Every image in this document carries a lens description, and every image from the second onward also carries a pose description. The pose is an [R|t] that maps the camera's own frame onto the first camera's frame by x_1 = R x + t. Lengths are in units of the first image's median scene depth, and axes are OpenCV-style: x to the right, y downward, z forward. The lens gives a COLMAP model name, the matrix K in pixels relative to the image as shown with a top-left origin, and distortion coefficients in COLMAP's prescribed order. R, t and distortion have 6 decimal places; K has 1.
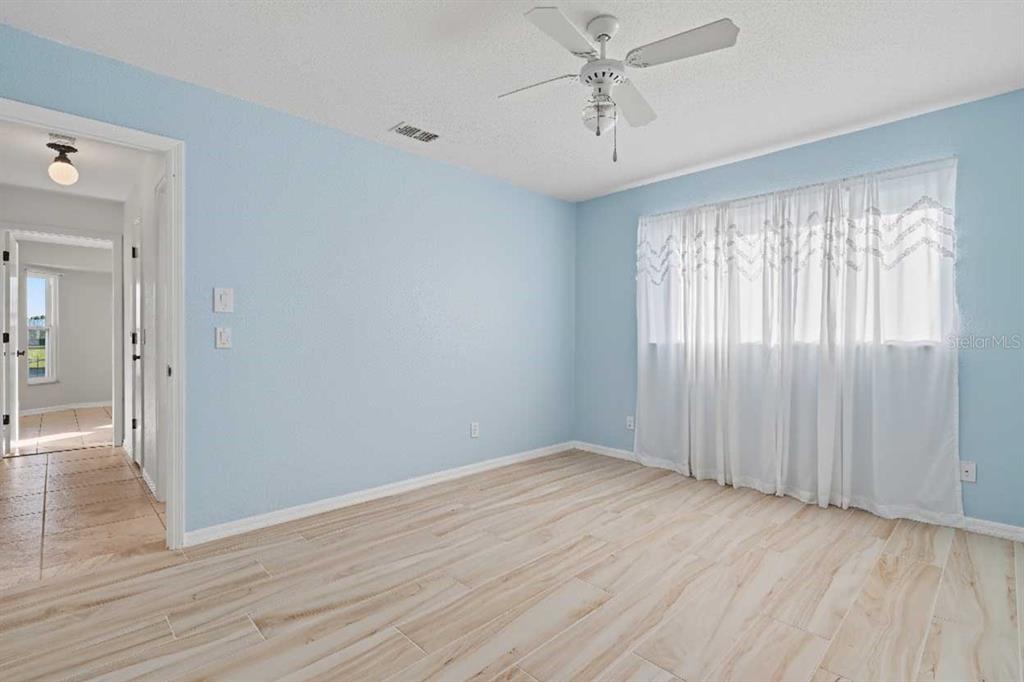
lens RADIAL K [[480.0, 0, 511.3], [0, 480.0, 342.2], [0, 0, 1]] dist [-0.004091, 0.000282]
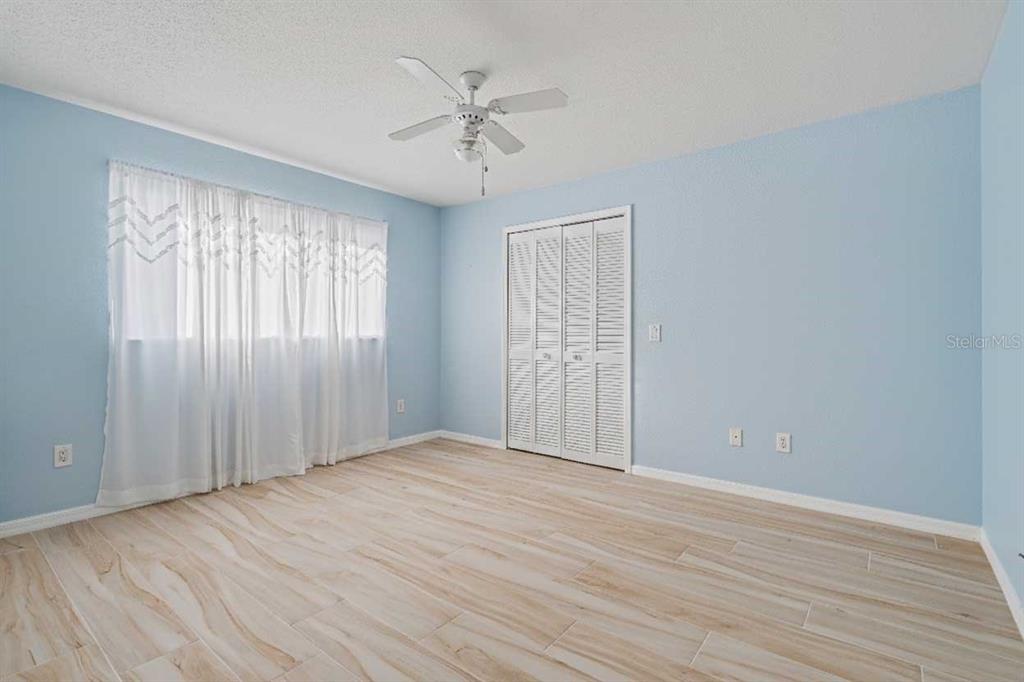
lens RADIAL K [[480.0, 0, 512.4], [0, 480.0, 335.8], [0, 0, 1]] dist [-0.004091, 0.000282]
pose [[-0.133676, -0.007130, 0.990999, -0.666101], [0.008653, 0.999928, 0.008362, -0.008177], [-0.990987, 0.009693, -0.133605, 0.693727]]
